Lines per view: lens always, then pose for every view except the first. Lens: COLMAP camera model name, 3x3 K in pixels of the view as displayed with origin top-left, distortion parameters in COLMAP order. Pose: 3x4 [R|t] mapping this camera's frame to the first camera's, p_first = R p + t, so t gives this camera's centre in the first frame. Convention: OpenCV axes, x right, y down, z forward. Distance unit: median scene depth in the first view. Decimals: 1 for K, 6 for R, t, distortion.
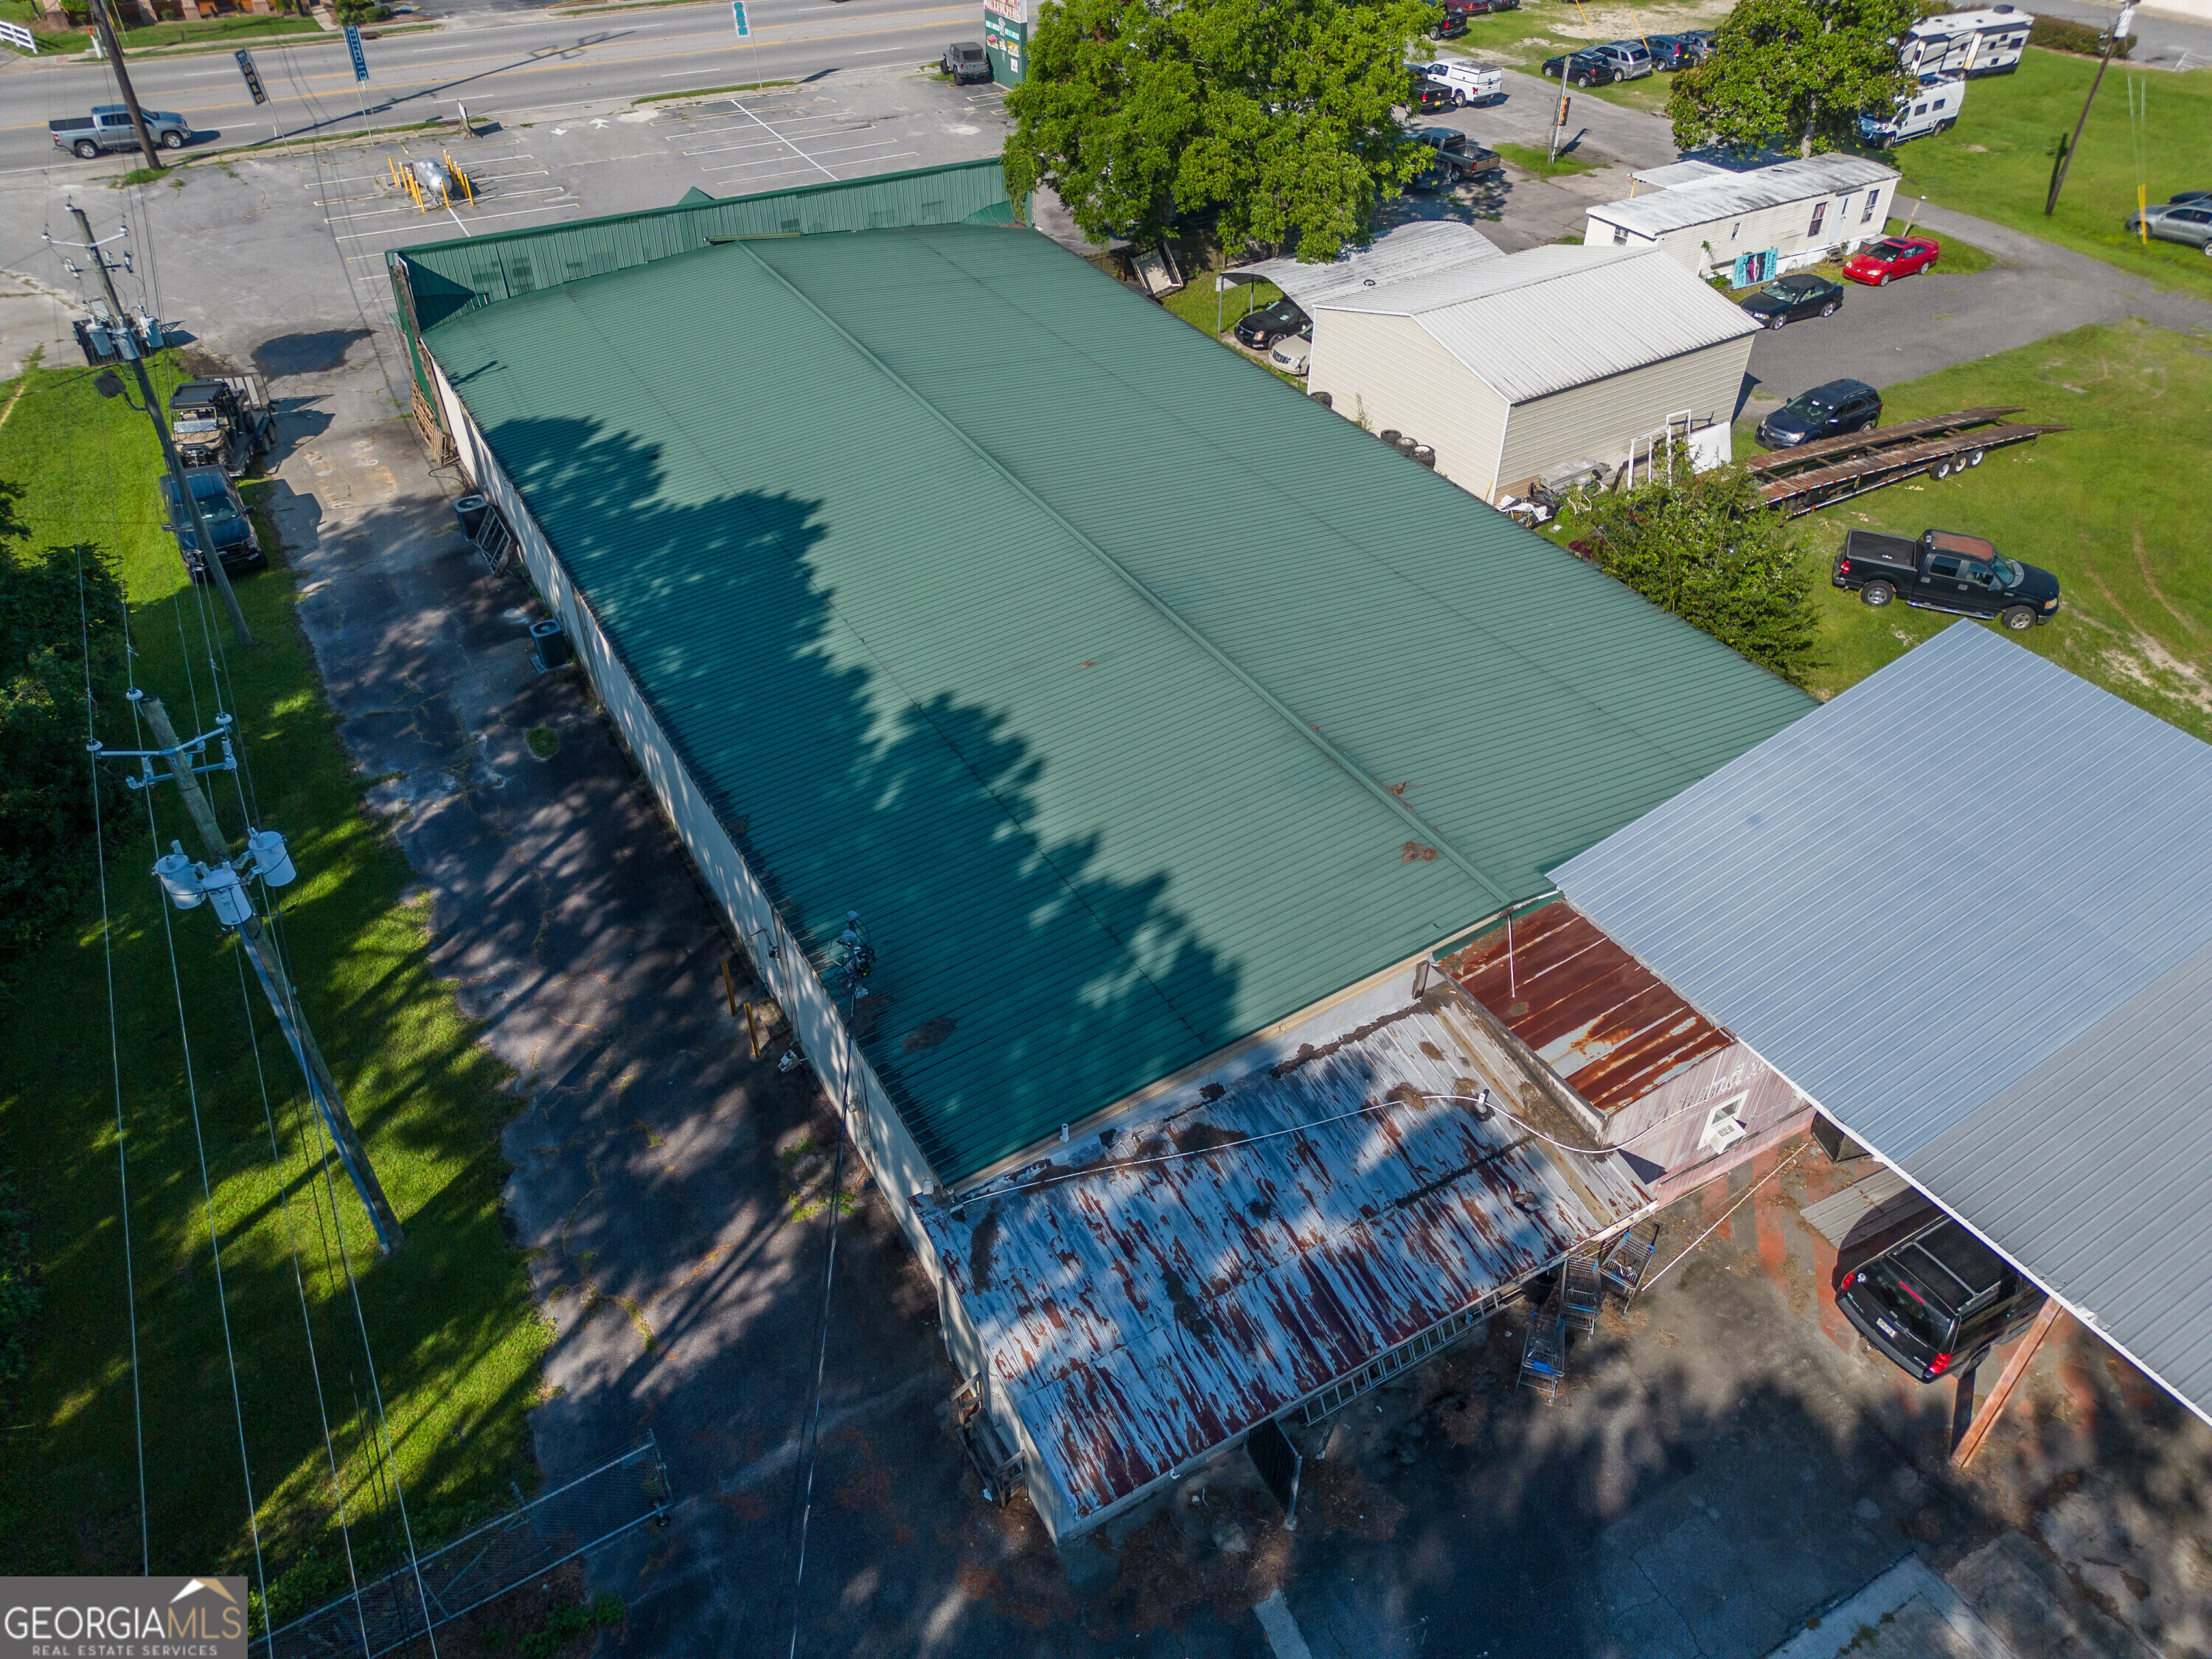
lens RADIAL K [[1543.9, 0, 1150.2], [0, 1543.9, 829.6], [0, 0, 1]] dist [-0.010658, -0.003810]
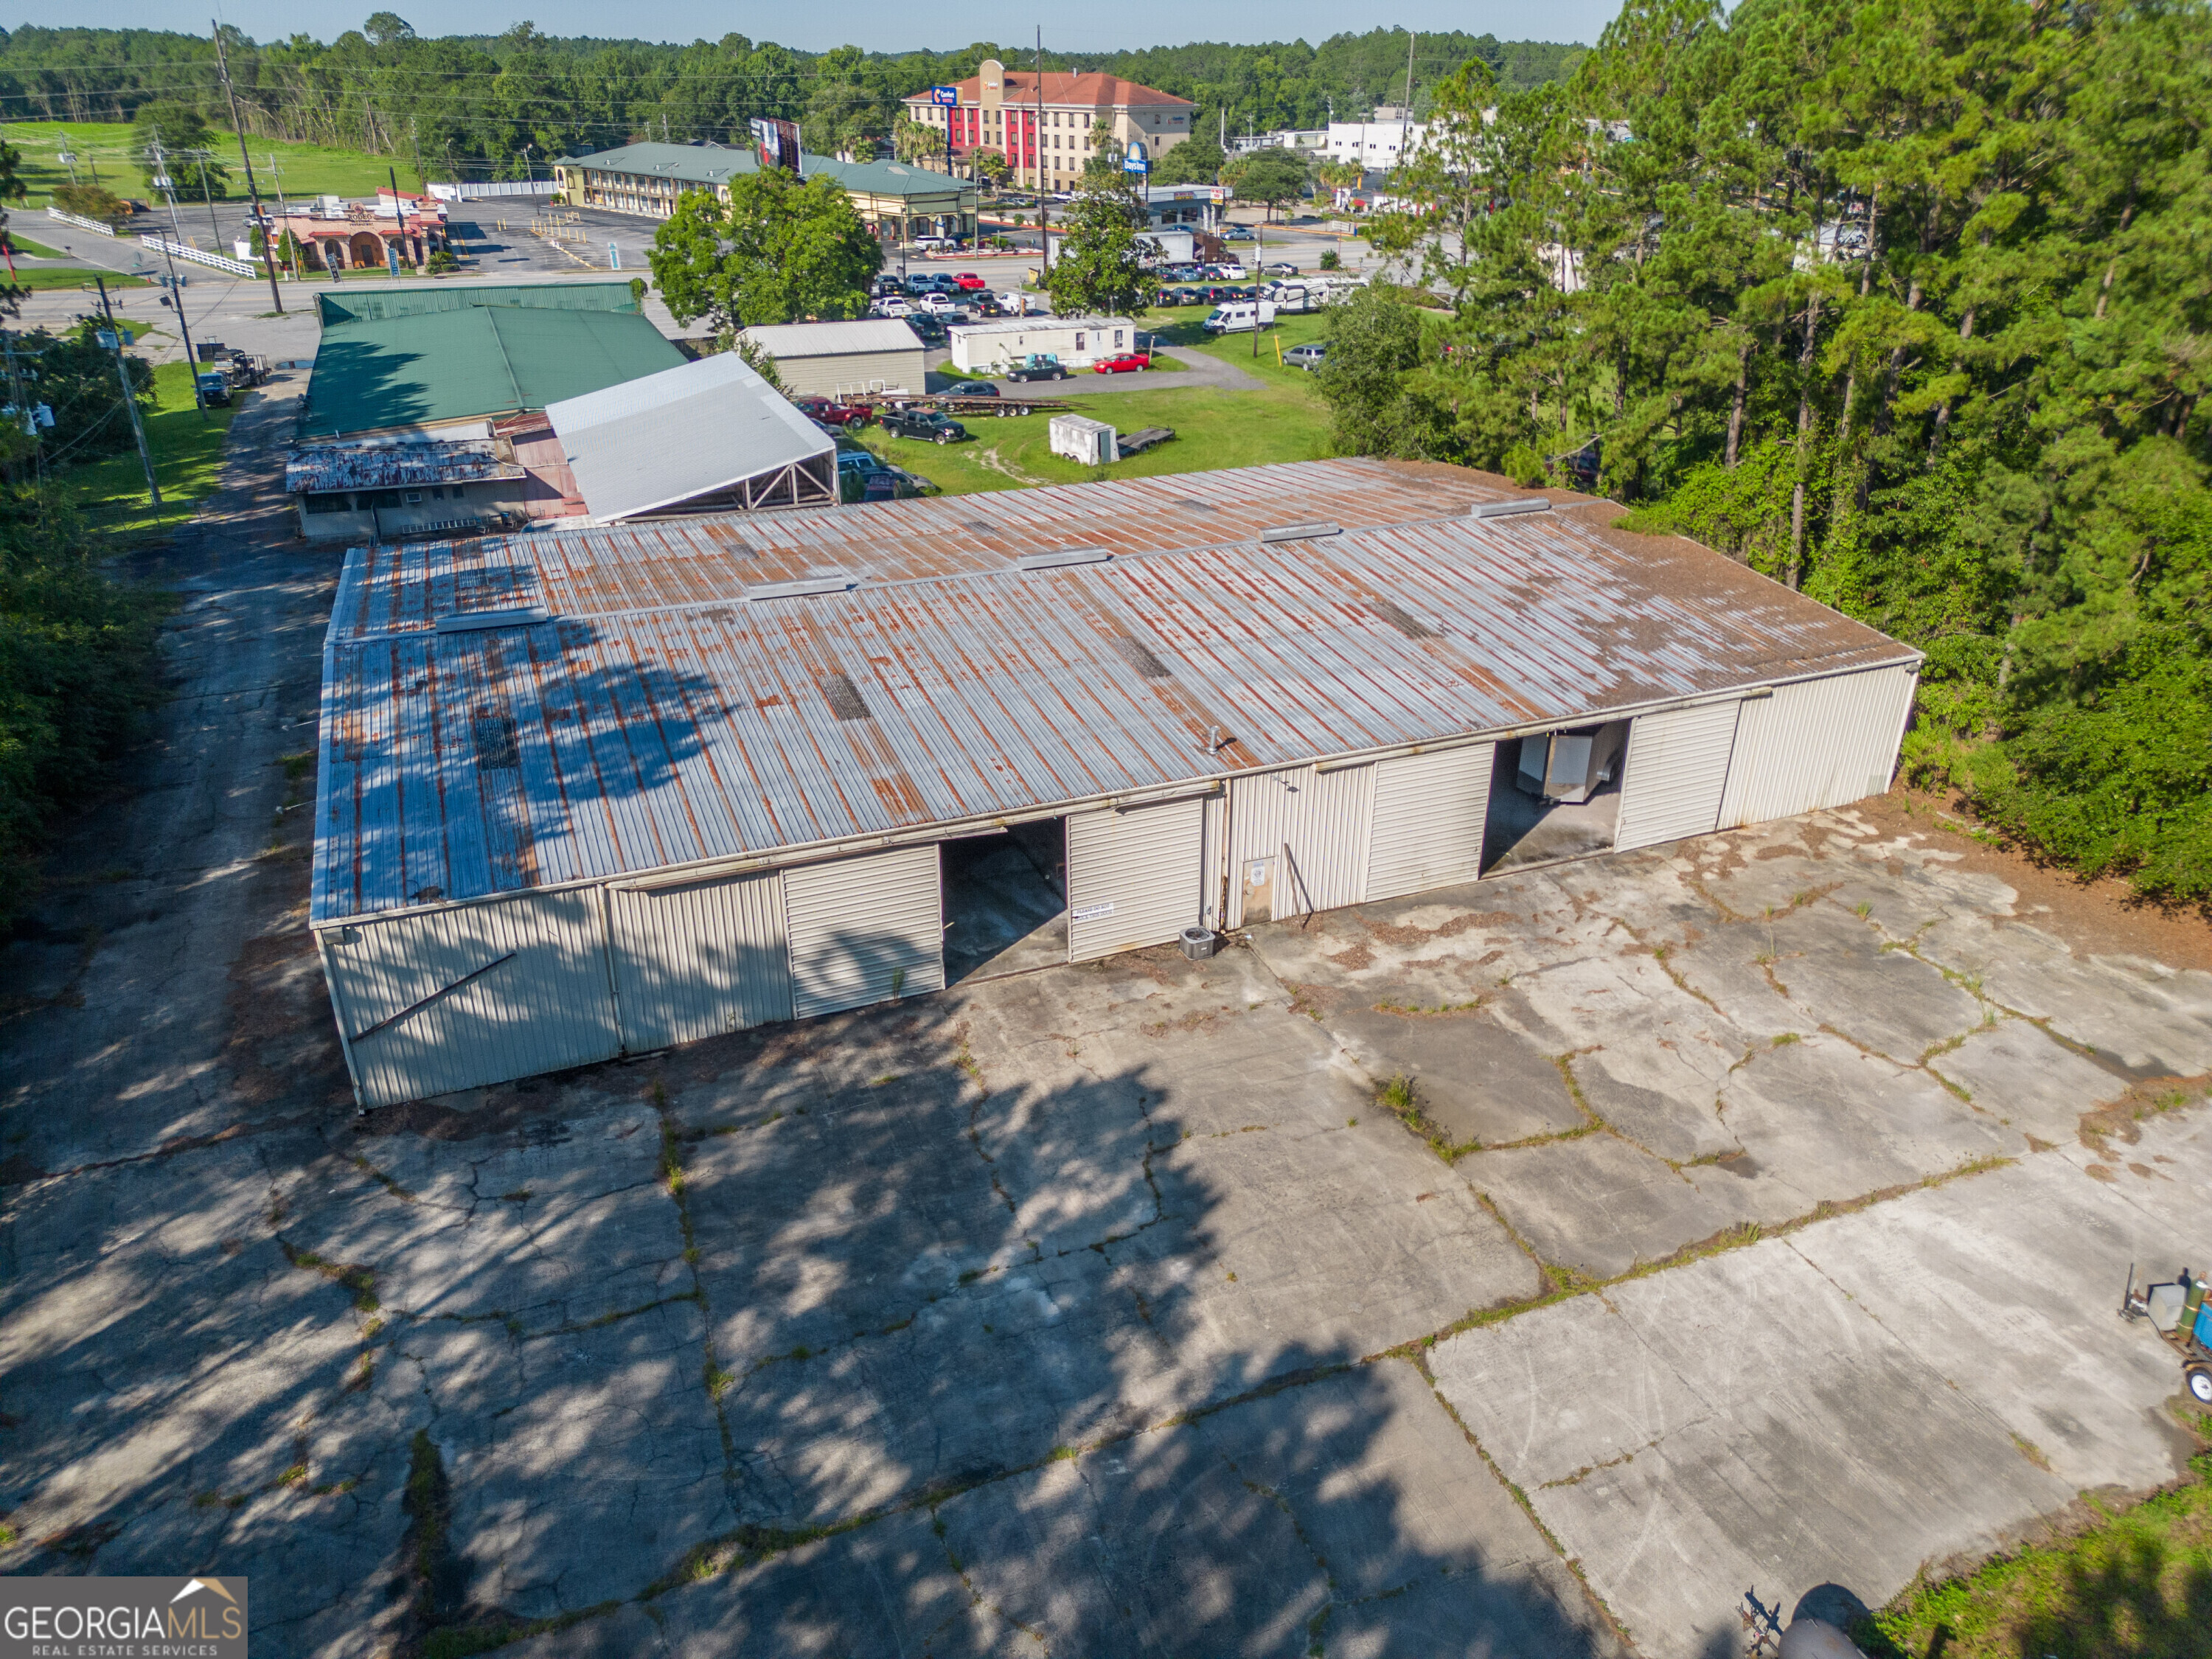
lens RADIAL K [[1543.9, 0, 1150.2], [0, 1543.9, 829.6], [0, 0, 1]] dist [-0.010658, -0.003810]
pose [[0.993145, 0.066335, -0.096238, 1.157133], [-0.085753, 0.973002, -0.214275, 0.898188], [0.079426, 0.221059, 0.972021, -1.068152]]
